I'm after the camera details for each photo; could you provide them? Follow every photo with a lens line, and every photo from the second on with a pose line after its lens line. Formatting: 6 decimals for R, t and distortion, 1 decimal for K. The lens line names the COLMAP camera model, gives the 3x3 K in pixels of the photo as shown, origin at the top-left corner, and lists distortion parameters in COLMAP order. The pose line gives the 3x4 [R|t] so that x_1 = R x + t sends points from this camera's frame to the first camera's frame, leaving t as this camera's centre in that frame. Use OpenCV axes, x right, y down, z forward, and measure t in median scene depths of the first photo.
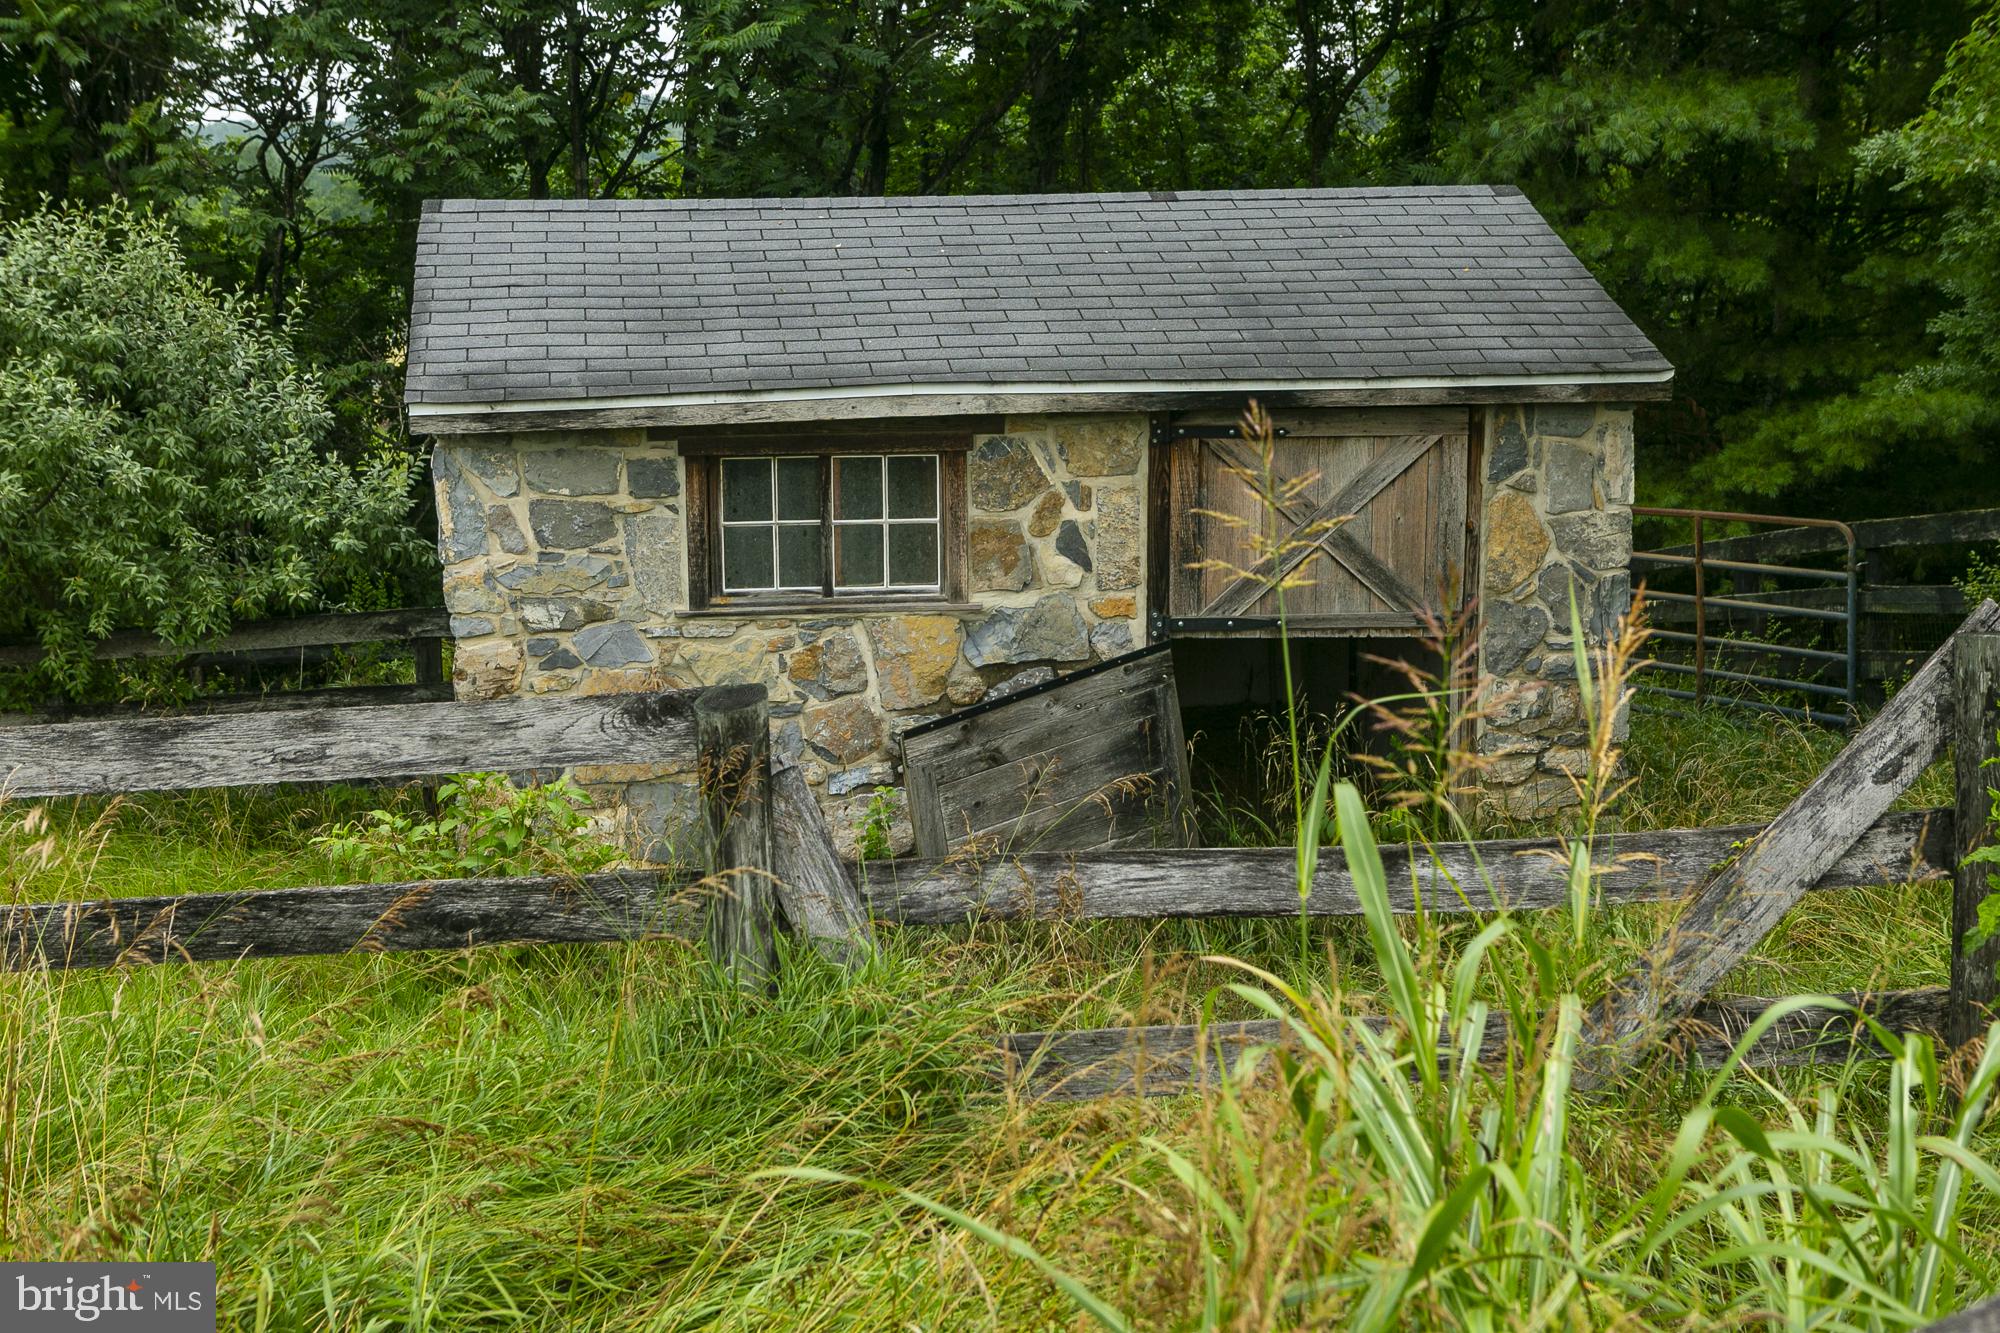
lens RADIAL K [[2747.4, 0, 1002.3], [0, 2747.4, 666.8], [0, 0, 1]] dist [-0.037235, 0.000000]
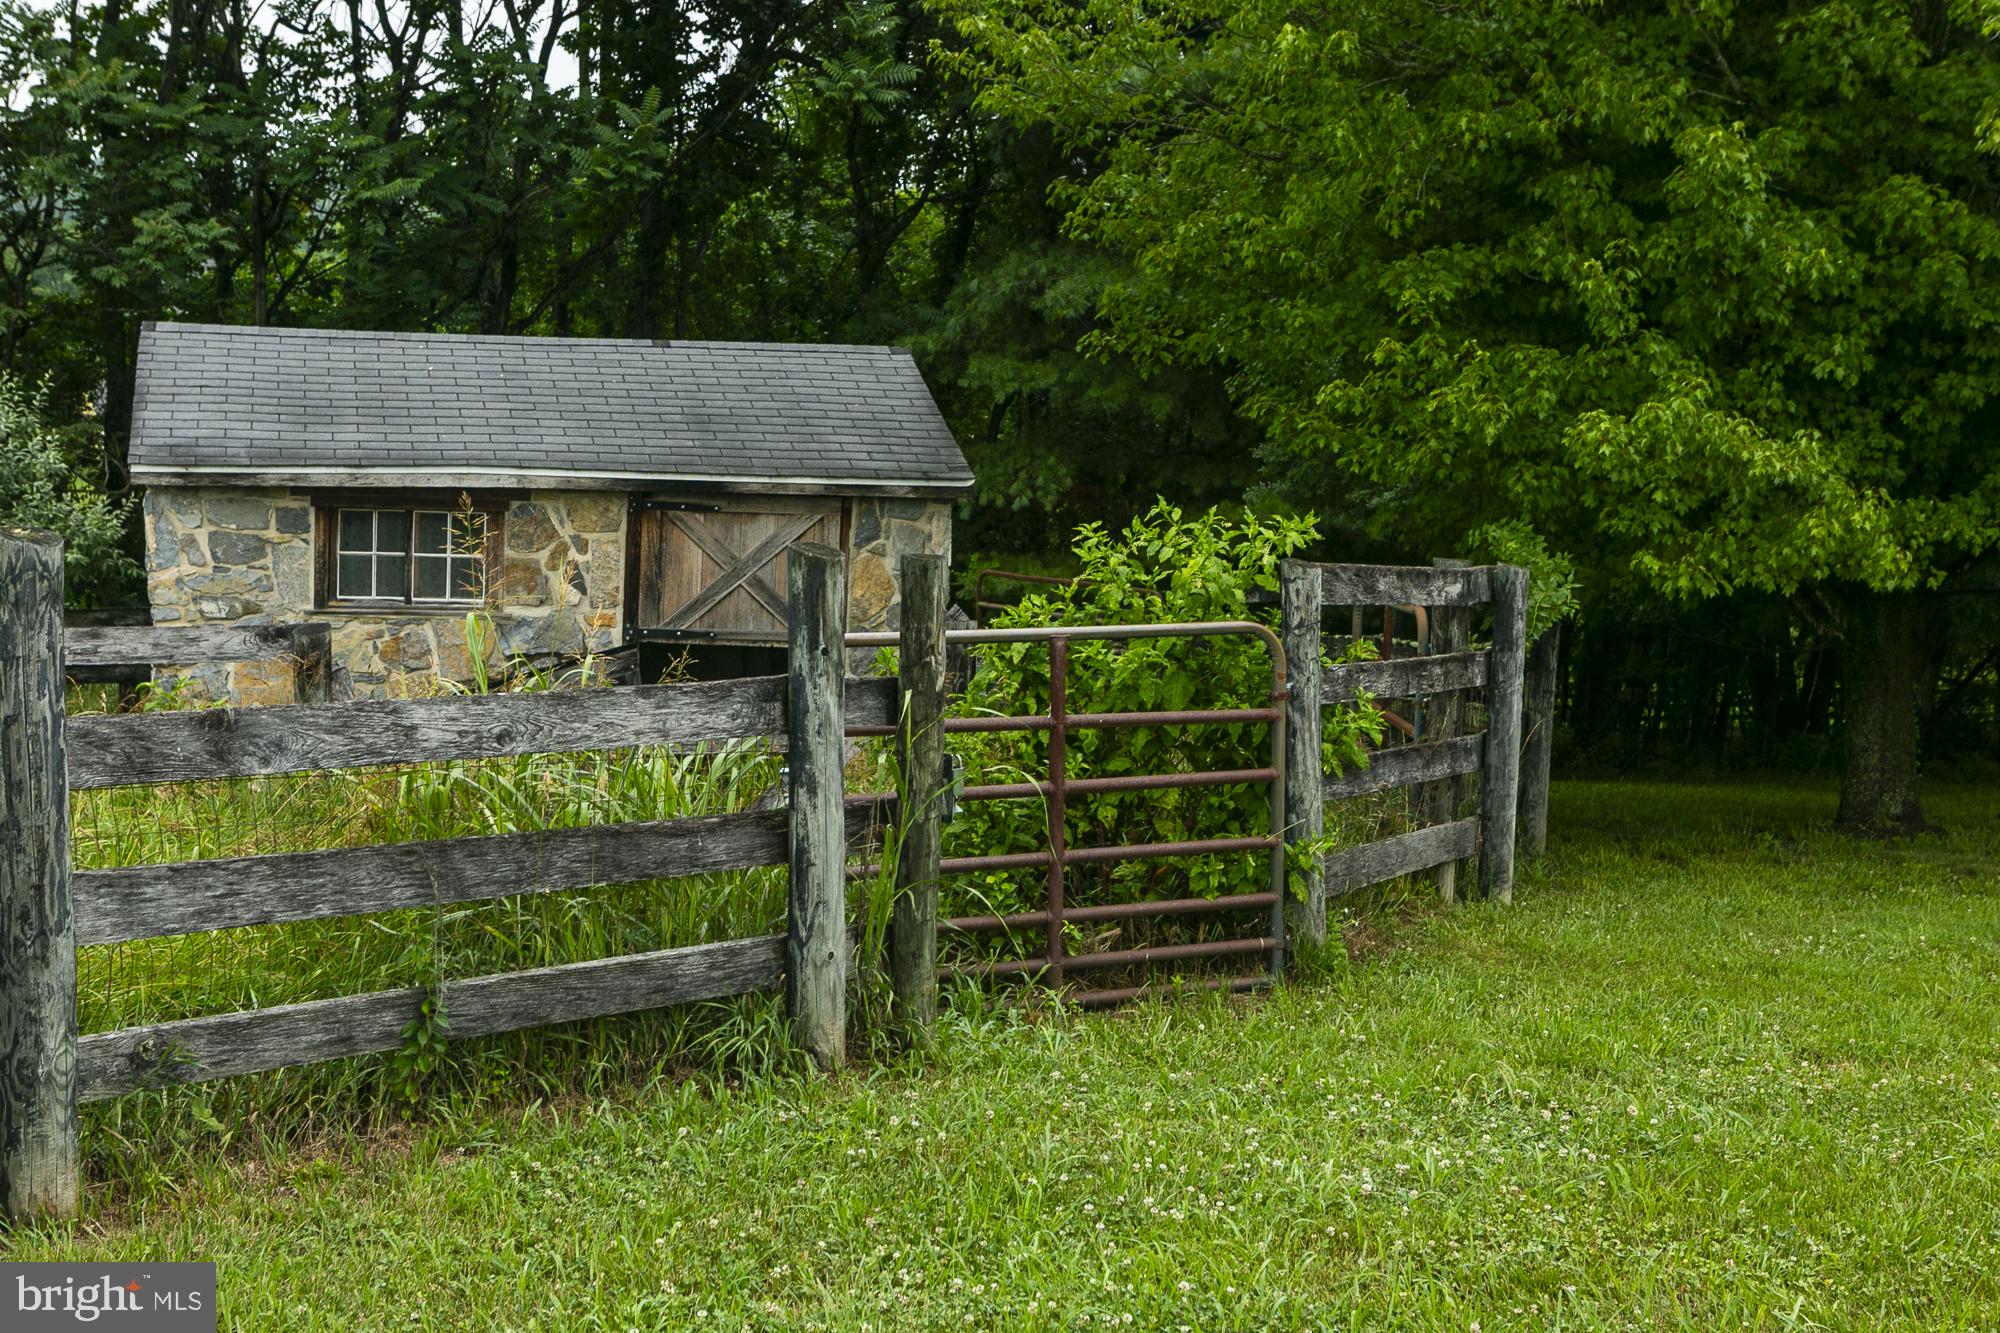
lens RADIAL K [[2807.5, 0, 997.3], [0, 2807.5, 664.1], [0, 0, 1]] dist [-0.050518, 0.000000]
pose [[0.993371, 0.039463, 0.107970, 0.091979], [-0.036229, 0.998839, -0.031755, 0.043871], [-0.109098, 0.027633, 0.993647, -0.552997]]
